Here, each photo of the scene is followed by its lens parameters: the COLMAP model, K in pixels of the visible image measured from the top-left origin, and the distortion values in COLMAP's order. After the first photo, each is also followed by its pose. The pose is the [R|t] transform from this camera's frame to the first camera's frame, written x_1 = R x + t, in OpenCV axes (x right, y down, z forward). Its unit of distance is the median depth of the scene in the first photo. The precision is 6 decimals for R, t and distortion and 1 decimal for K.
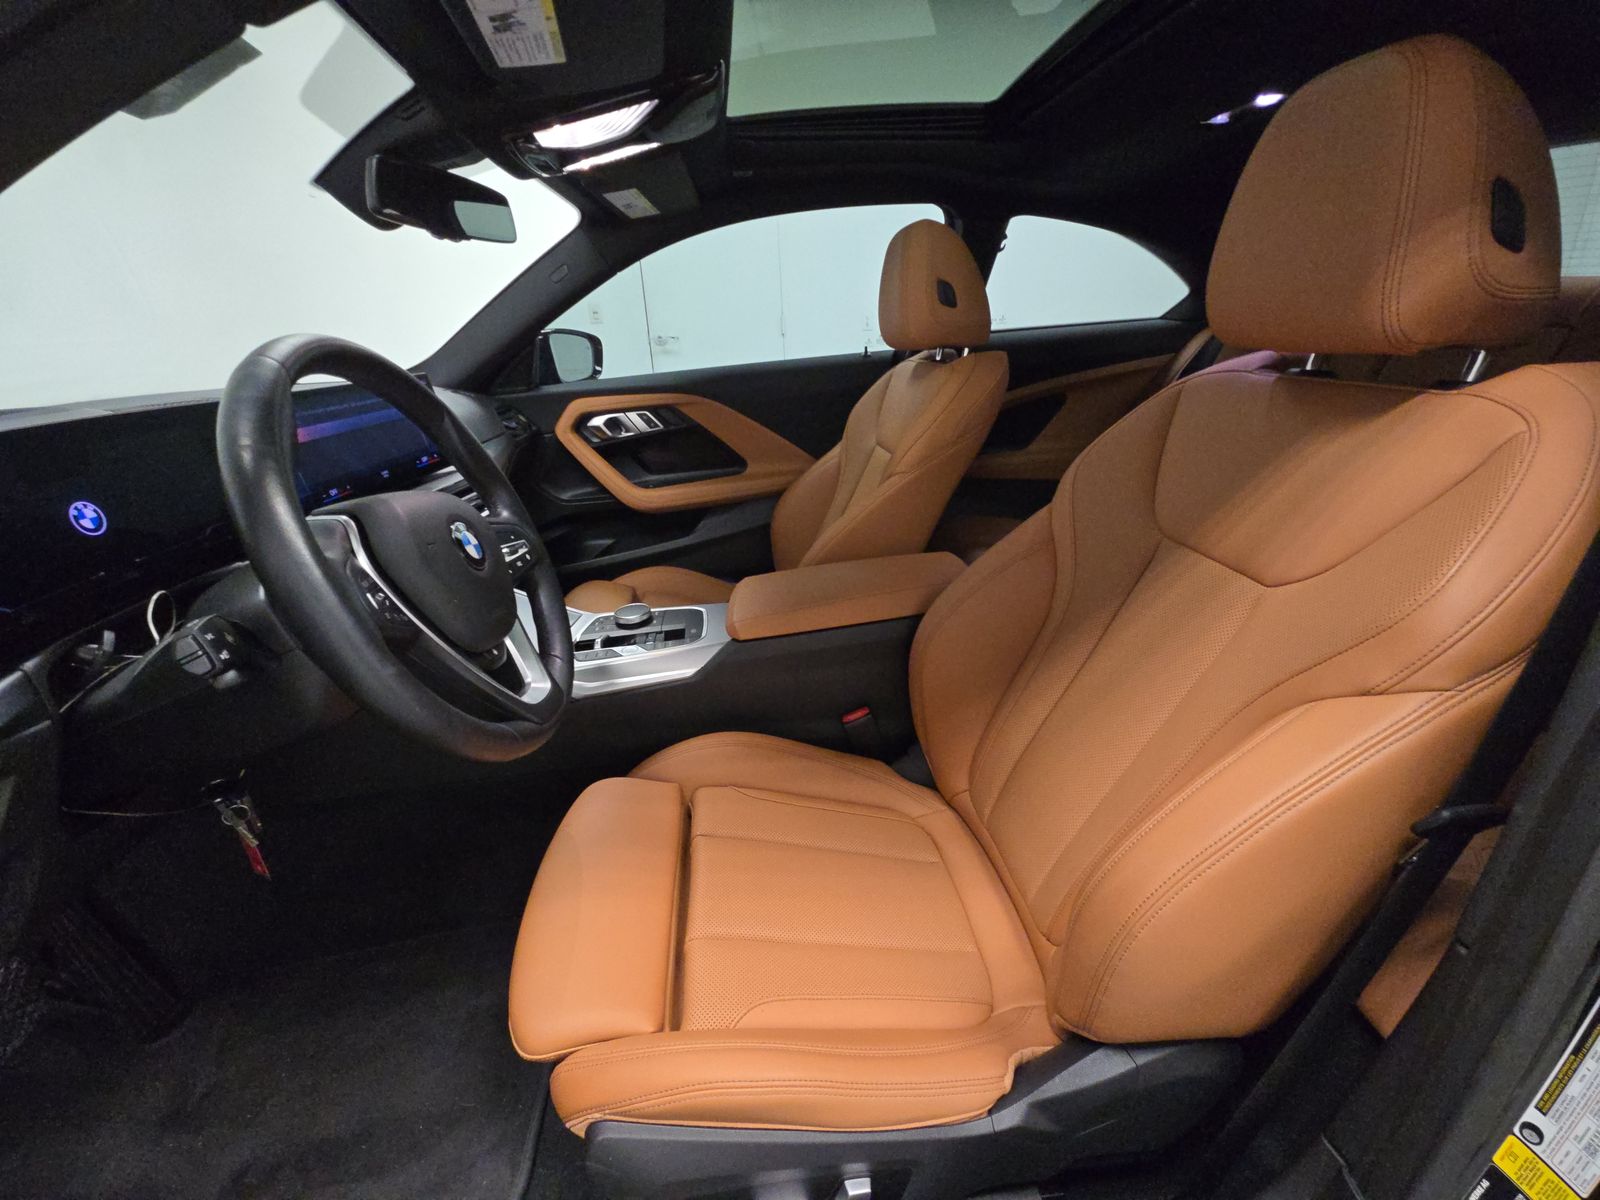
lens RADIAL K [[647.3, 0, 805.6], [0, 647.3, 594.6], [0, 0, 1]] dist [0.002623, -0.000727]
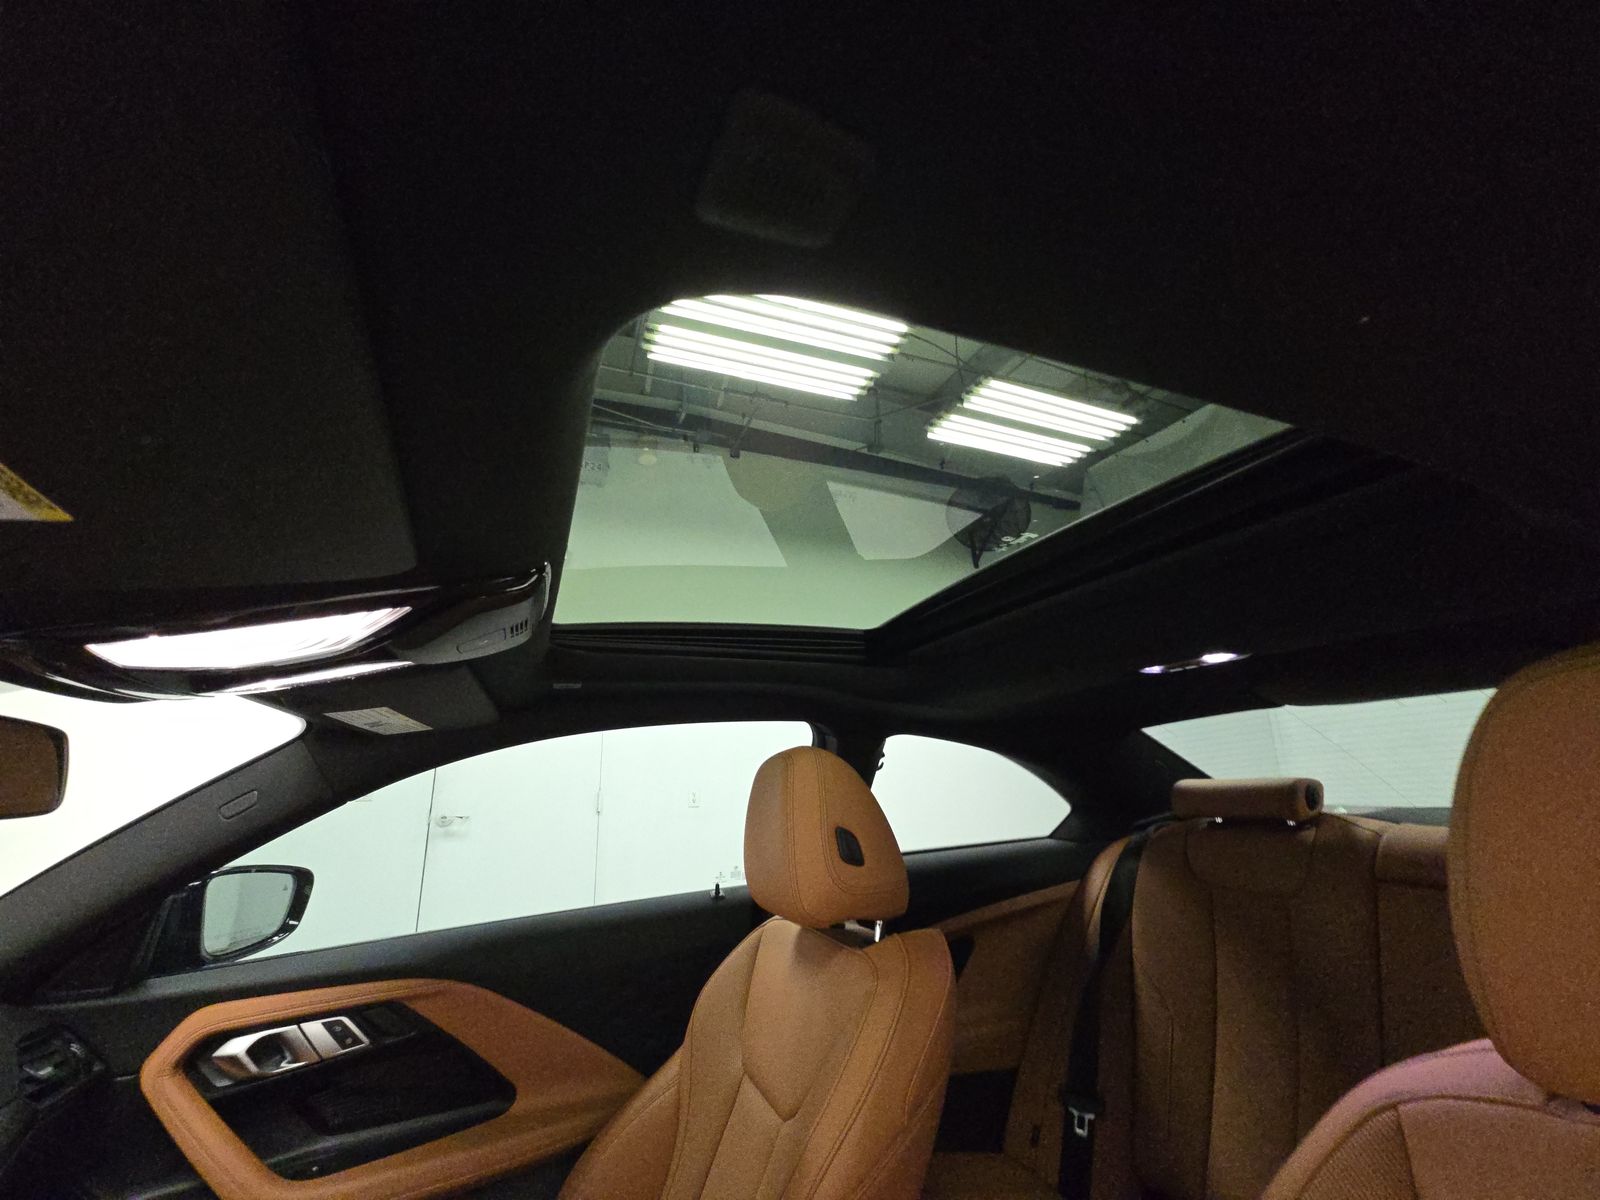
lens RADIAL K [[647.3, 0, 788.1], [0, 647.3, 603.2], [0, 0, 1]] dist [0.002623, -0.000727]
pose [[0.970277, 0.076465, 0.229598, -0.022004], [0.079566, 0.795216, -0.601083, -0.199467], [-0.228542, 0.601486, 0.765496, 0.245393]]
